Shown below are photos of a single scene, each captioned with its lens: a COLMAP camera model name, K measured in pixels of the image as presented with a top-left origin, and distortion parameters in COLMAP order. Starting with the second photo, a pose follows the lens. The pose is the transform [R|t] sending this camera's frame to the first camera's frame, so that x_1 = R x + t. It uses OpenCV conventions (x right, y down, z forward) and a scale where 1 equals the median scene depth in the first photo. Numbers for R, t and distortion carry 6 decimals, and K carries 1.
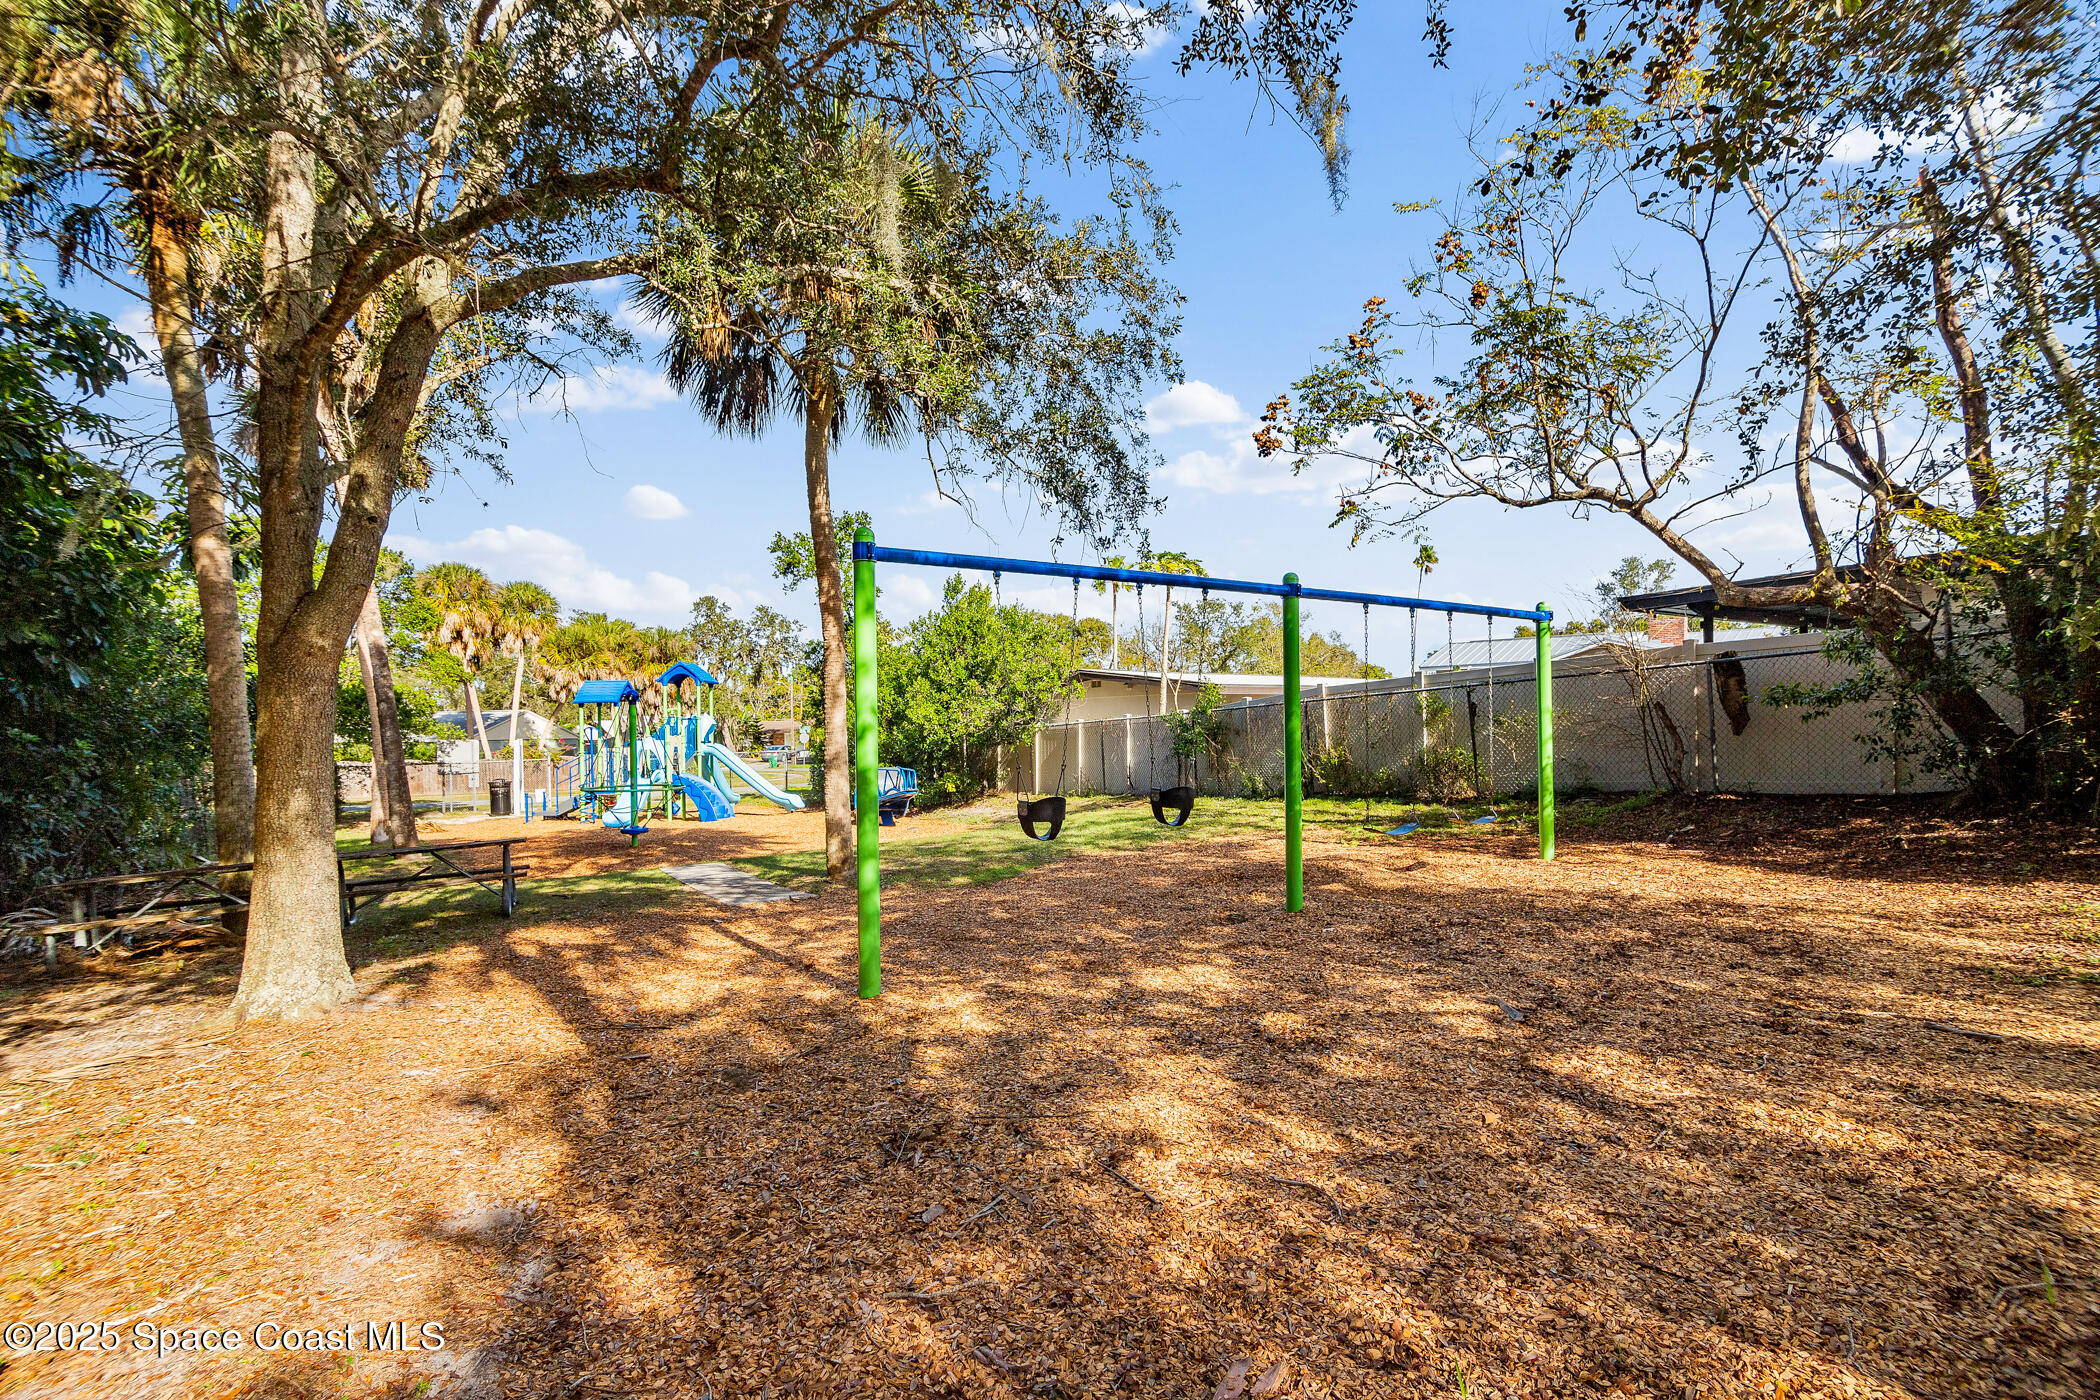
lens RADIAL K [[976.9, 0, 1050.8], [0, 976.9, 679.7], [0, 0, 1]] dist [-0.002651, -0.000748]
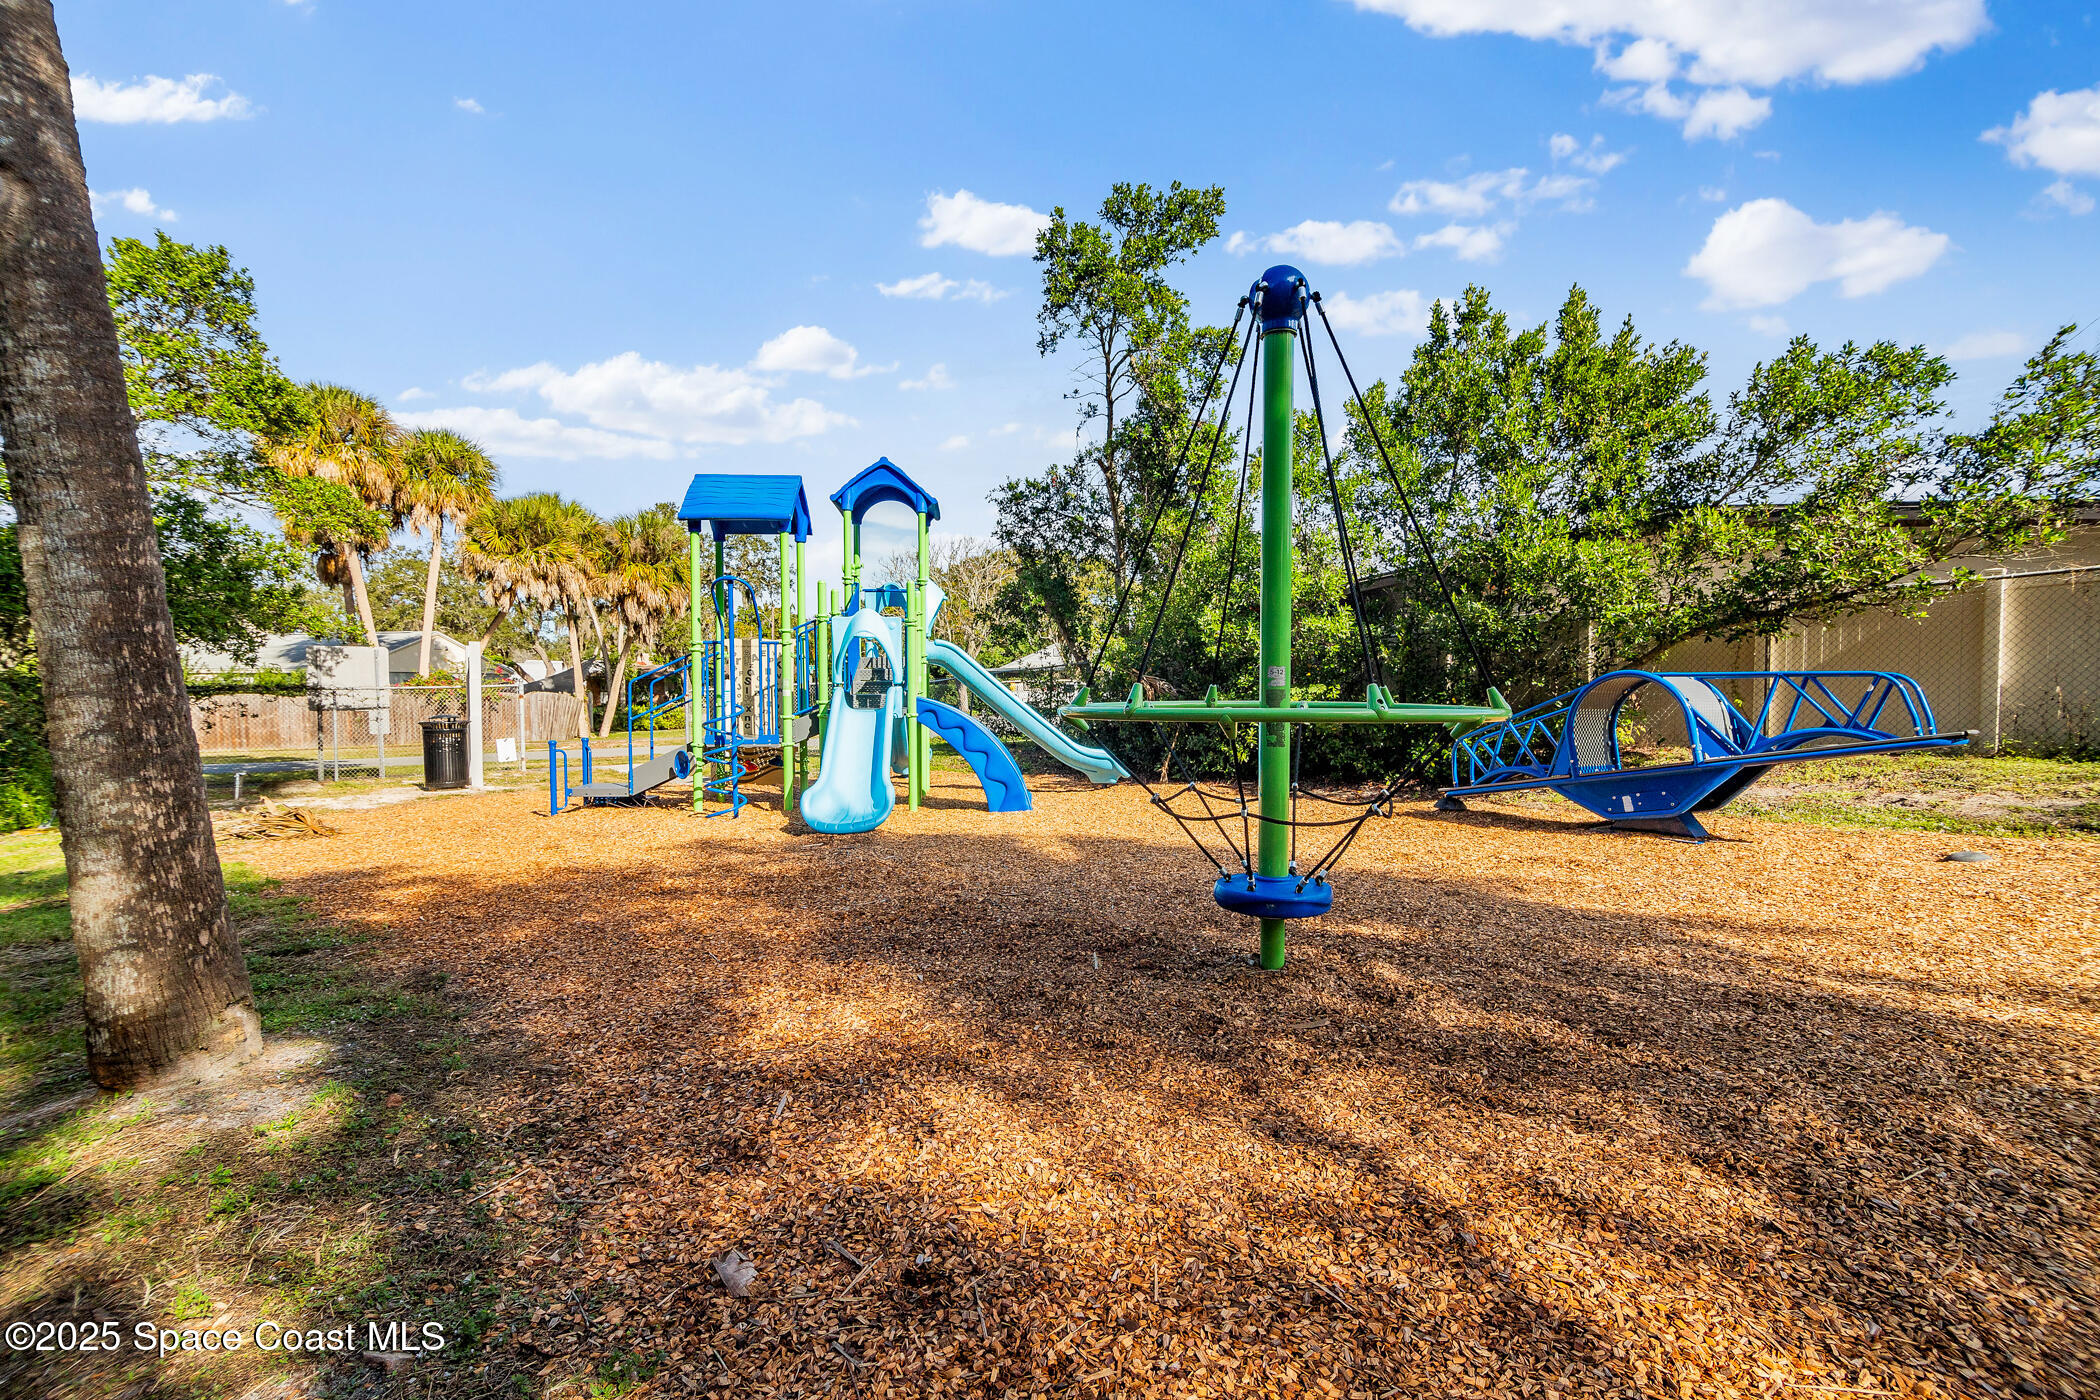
lens RADIAL K [[976.9, 0, 1050.8], [0, 976.9, 679.7], [0, 0, 1]] dist [-0.002651, -0.000748]
pose [[0.995604, 0.011625, 0.092937, -0.191877], [-0.015202, 0.999167, 0.037872, 0.038346], [-0.092419, -0.039118, 0.994952, 0.303306]]
